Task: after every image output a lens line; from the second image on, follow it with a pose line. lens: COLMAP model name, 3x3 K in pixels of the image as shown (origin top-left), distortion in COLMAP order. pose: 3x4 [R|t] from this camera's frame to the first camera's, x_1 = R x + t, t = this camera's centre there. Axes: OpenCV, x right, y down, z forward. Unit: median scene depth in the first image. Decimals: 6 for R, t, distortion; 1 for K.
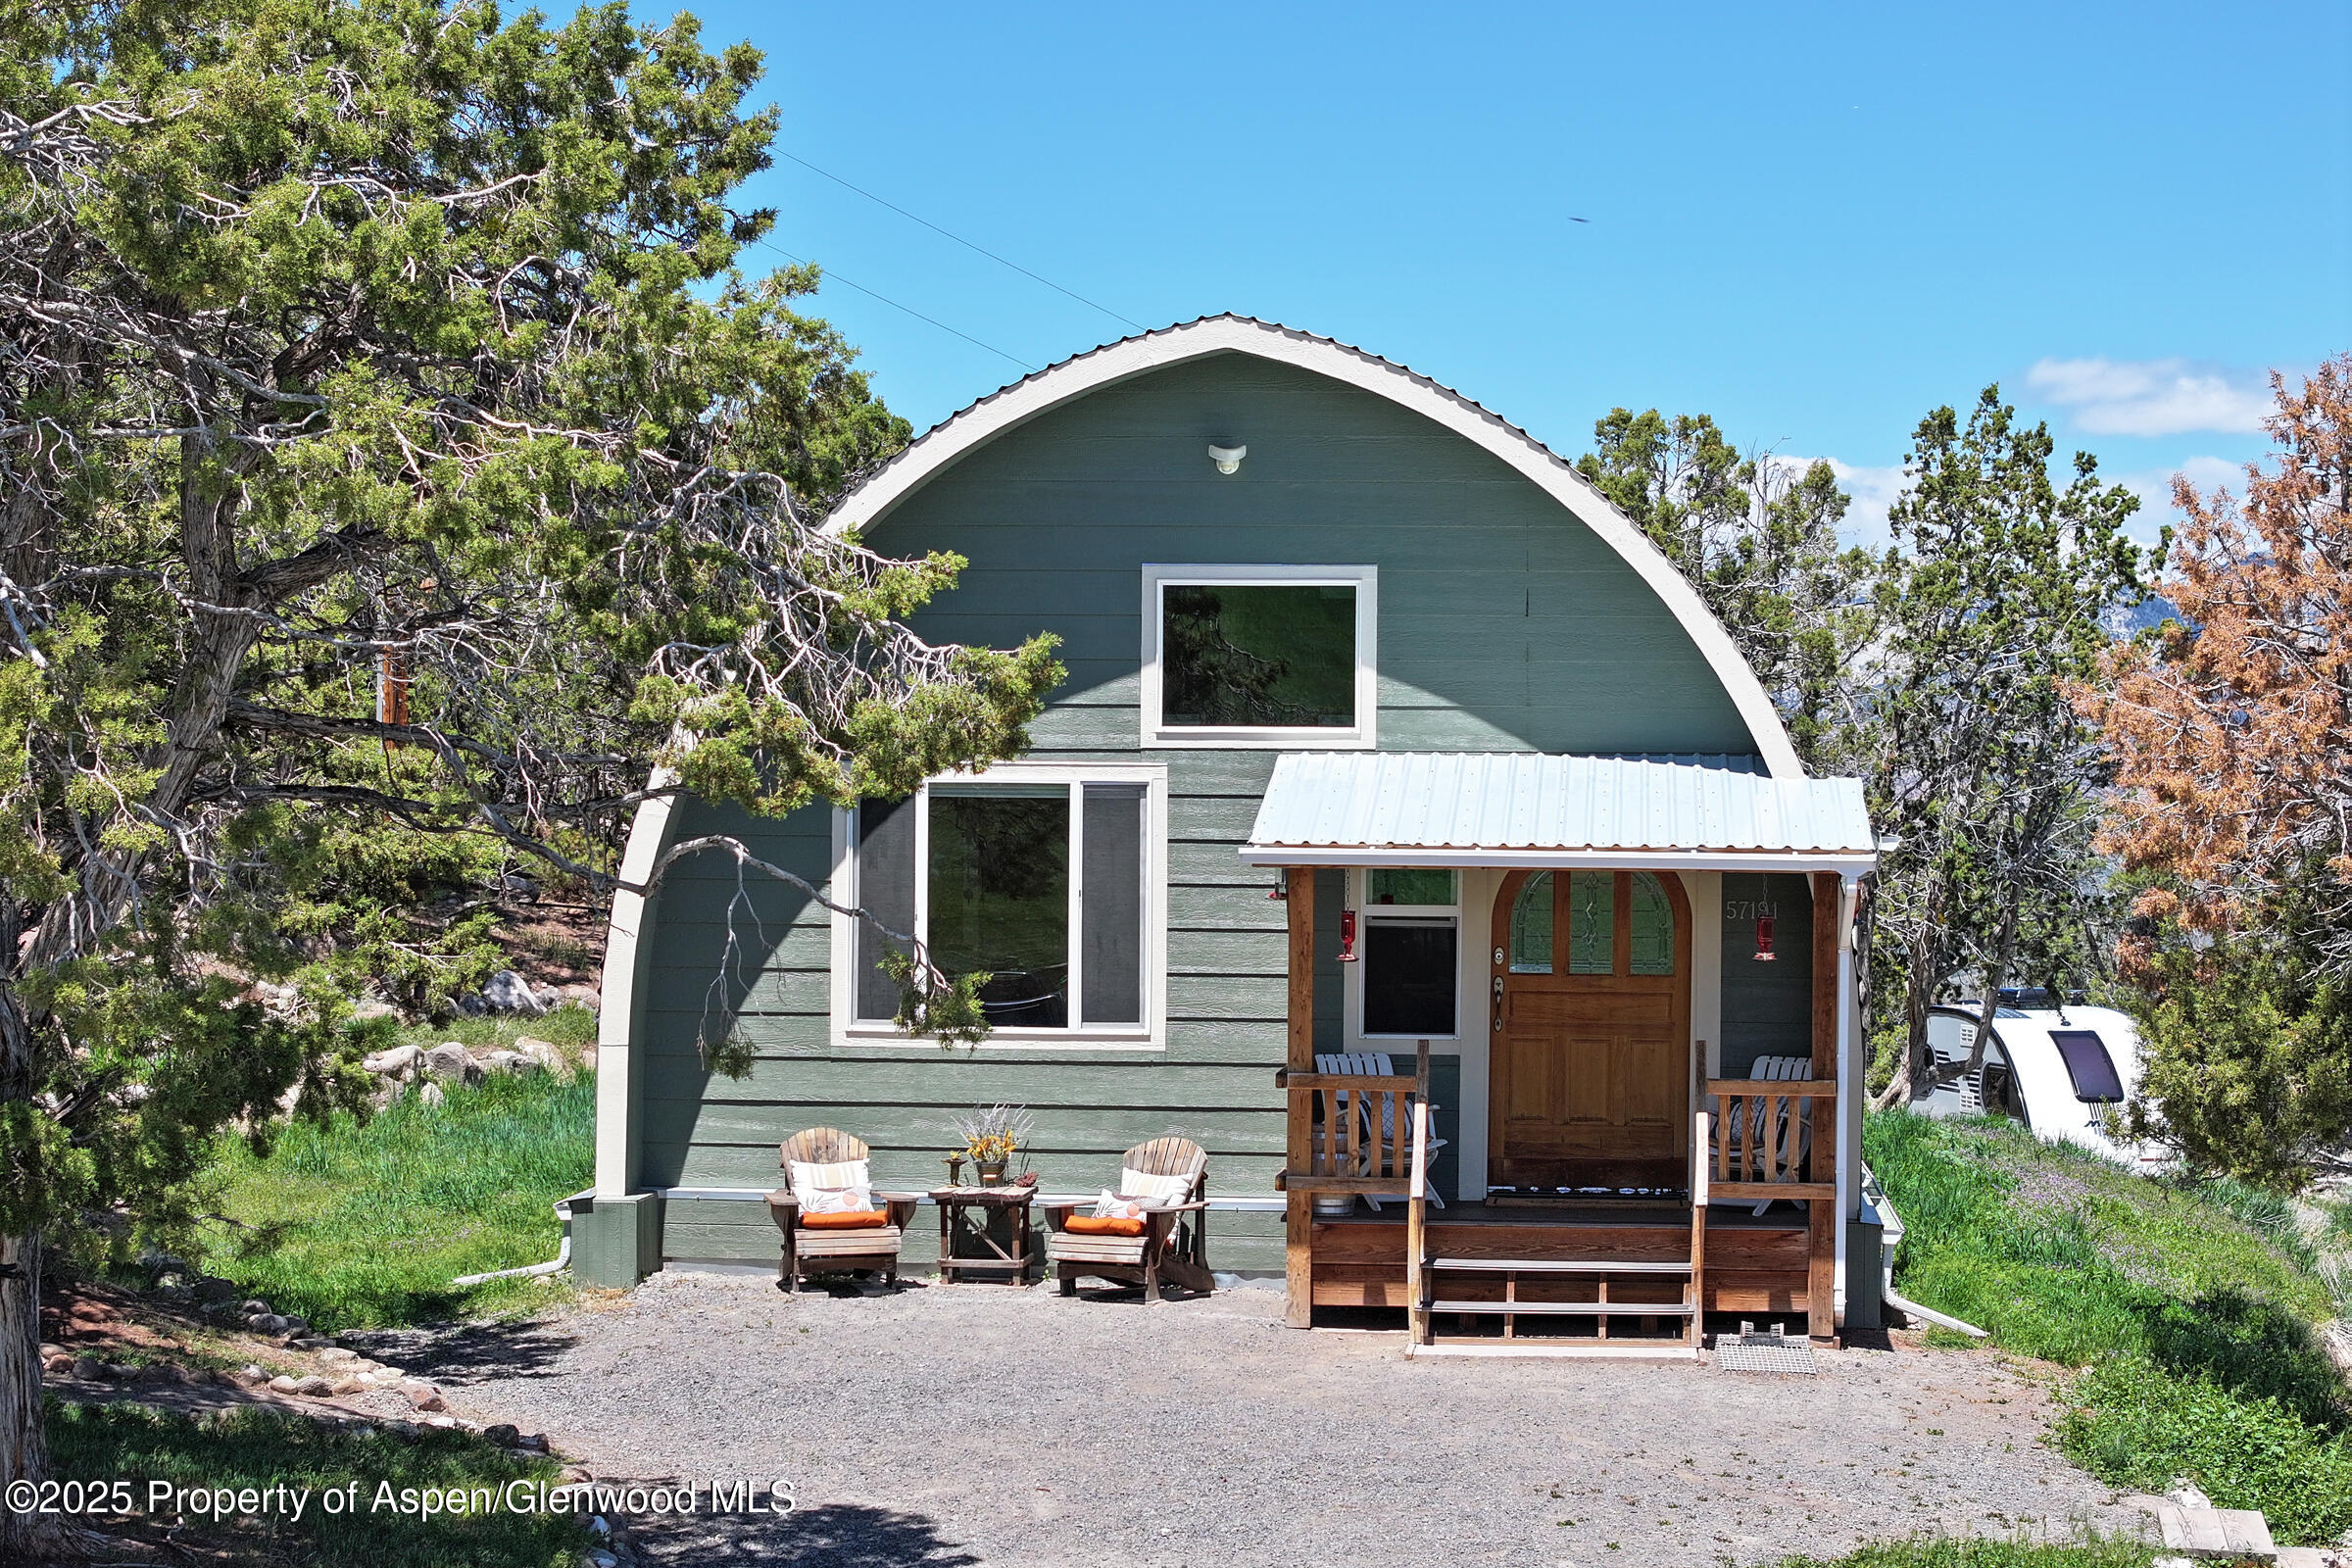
lens RADIAL K [[4945.5, 0, 1176.0], [0, 4945.5, 784.0], [0, 0, 1]] dist [-0.392252, 3.876853]
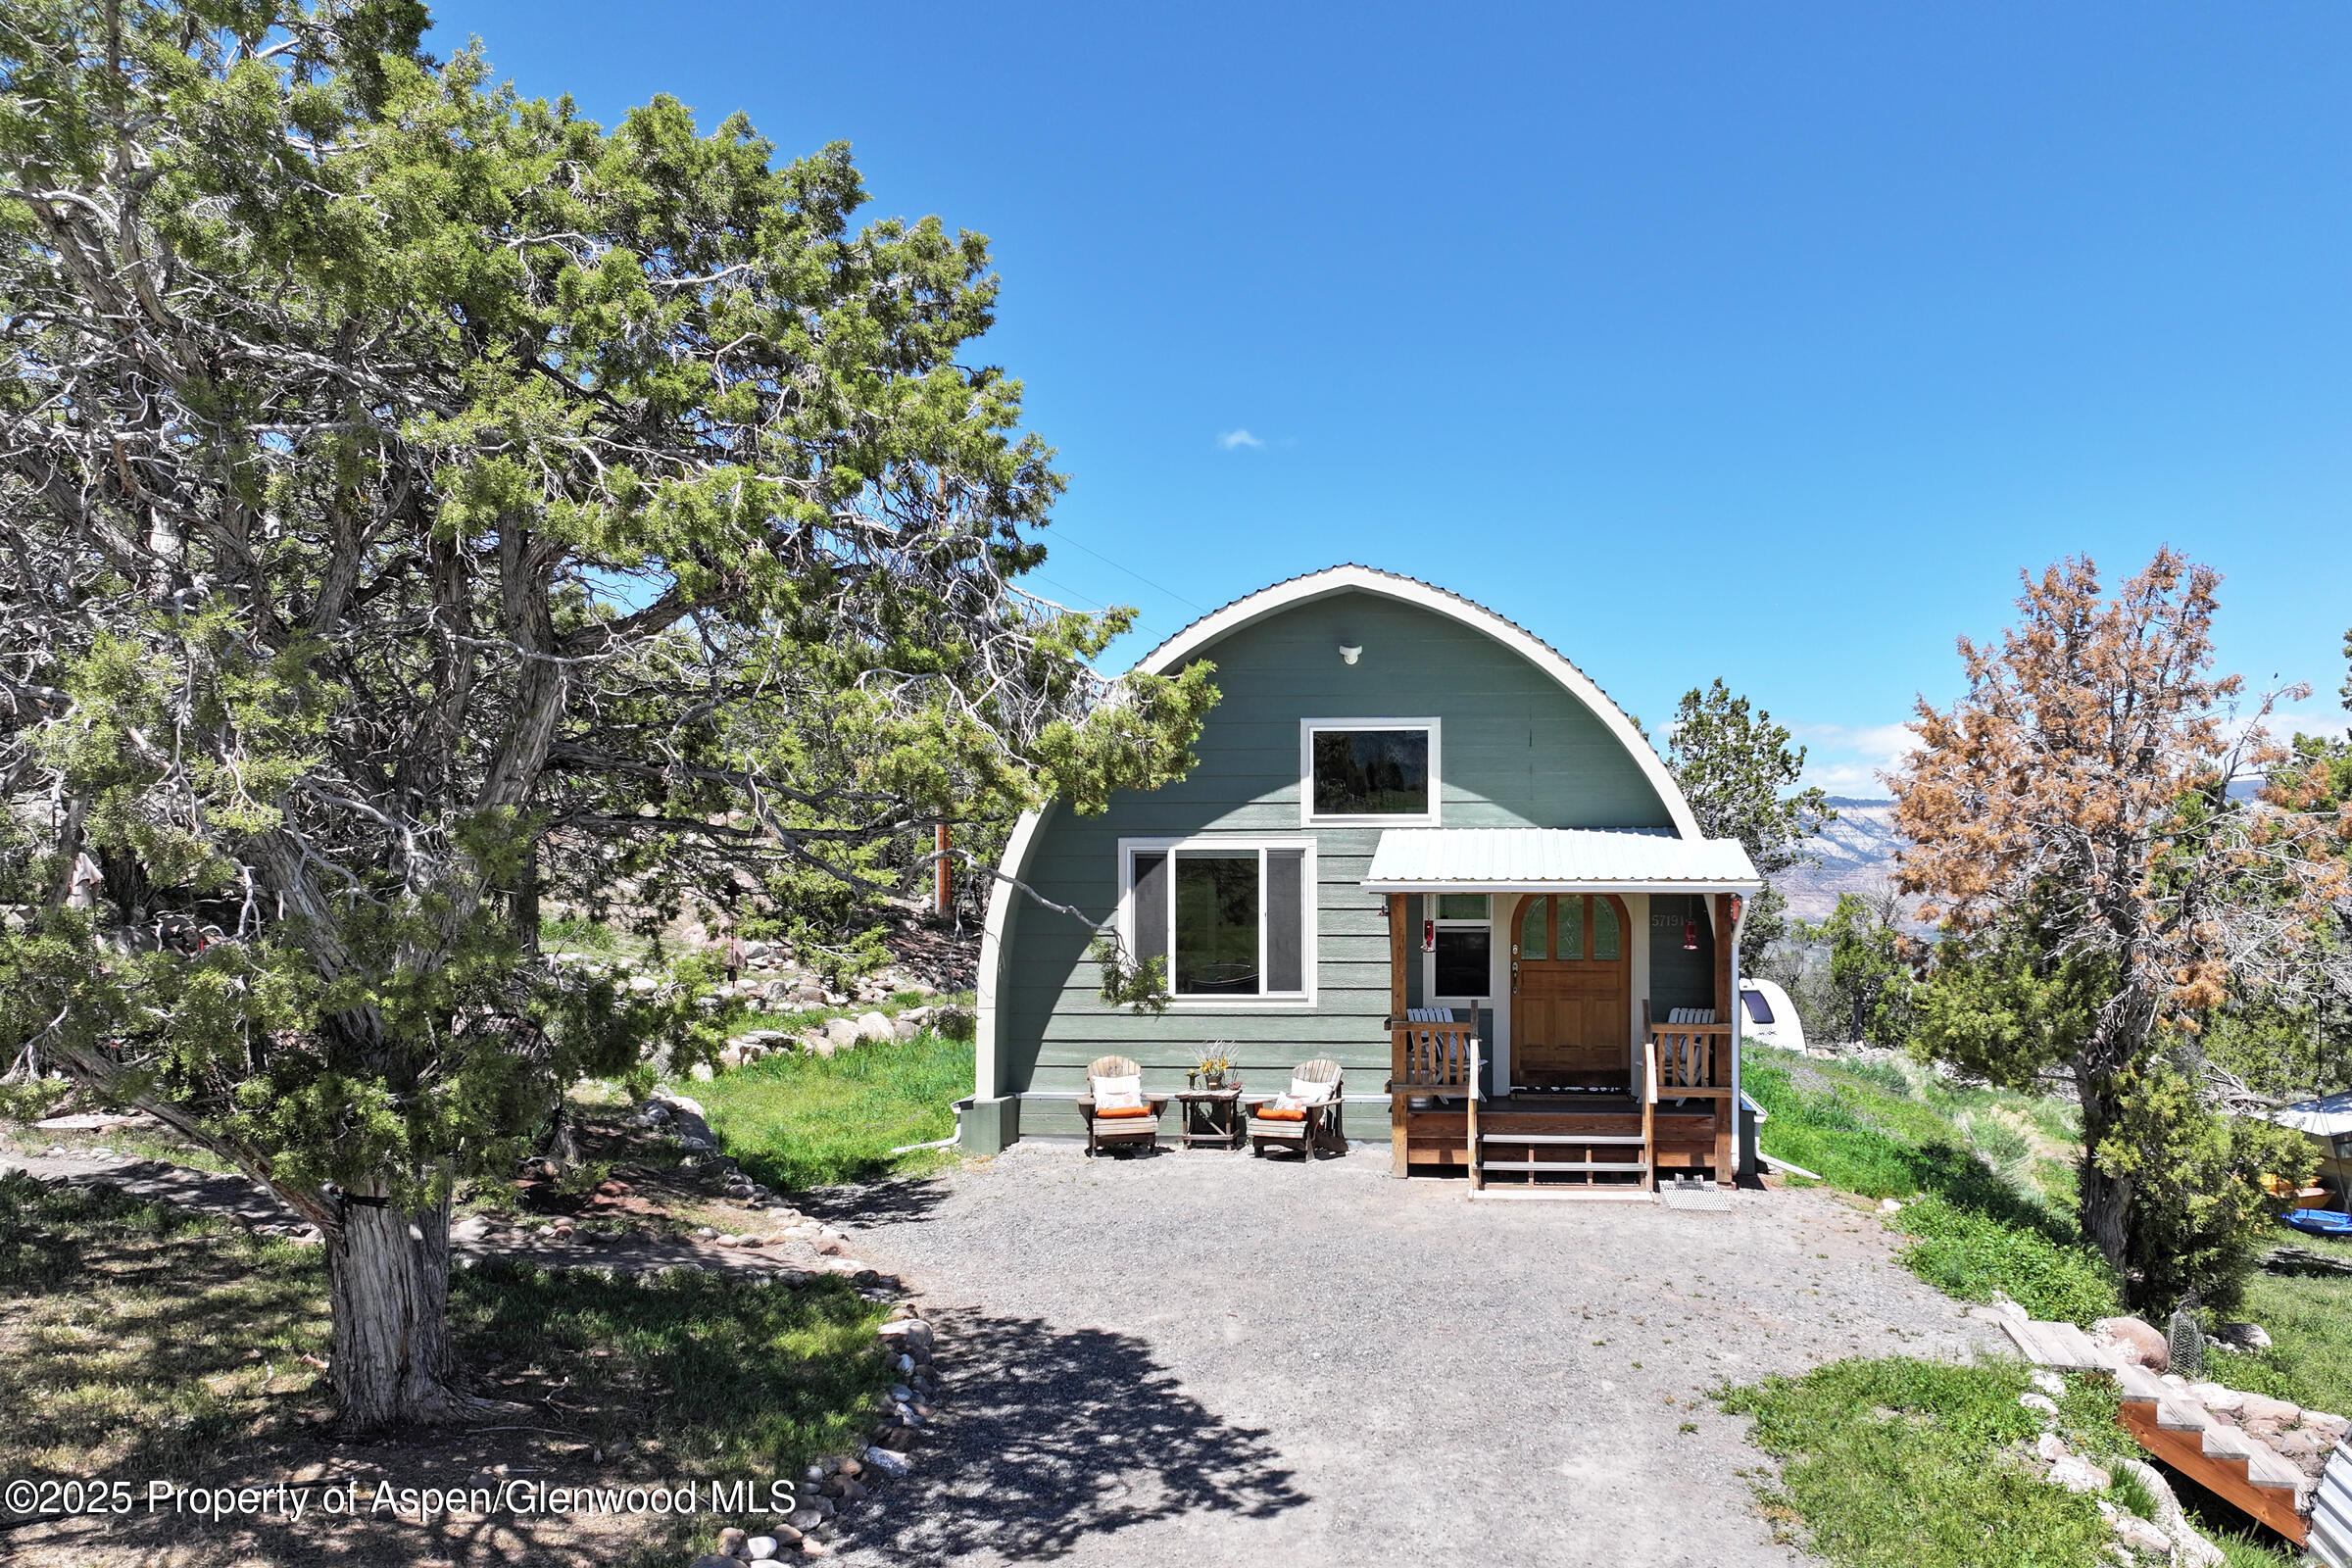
lens RADIAL K [[1648.8, 0, 1324.4], [0, 1648.8, 906.4], [0, 0, 1]] dist [0.000352, 0.000800]
pose [[0.999950, -0.009504, -0.003027, 0.002375], [0.009499, 0.999954, -0.001399, 0.021004], [0.003040, 0.001370, 0.999994, 0.451187]]
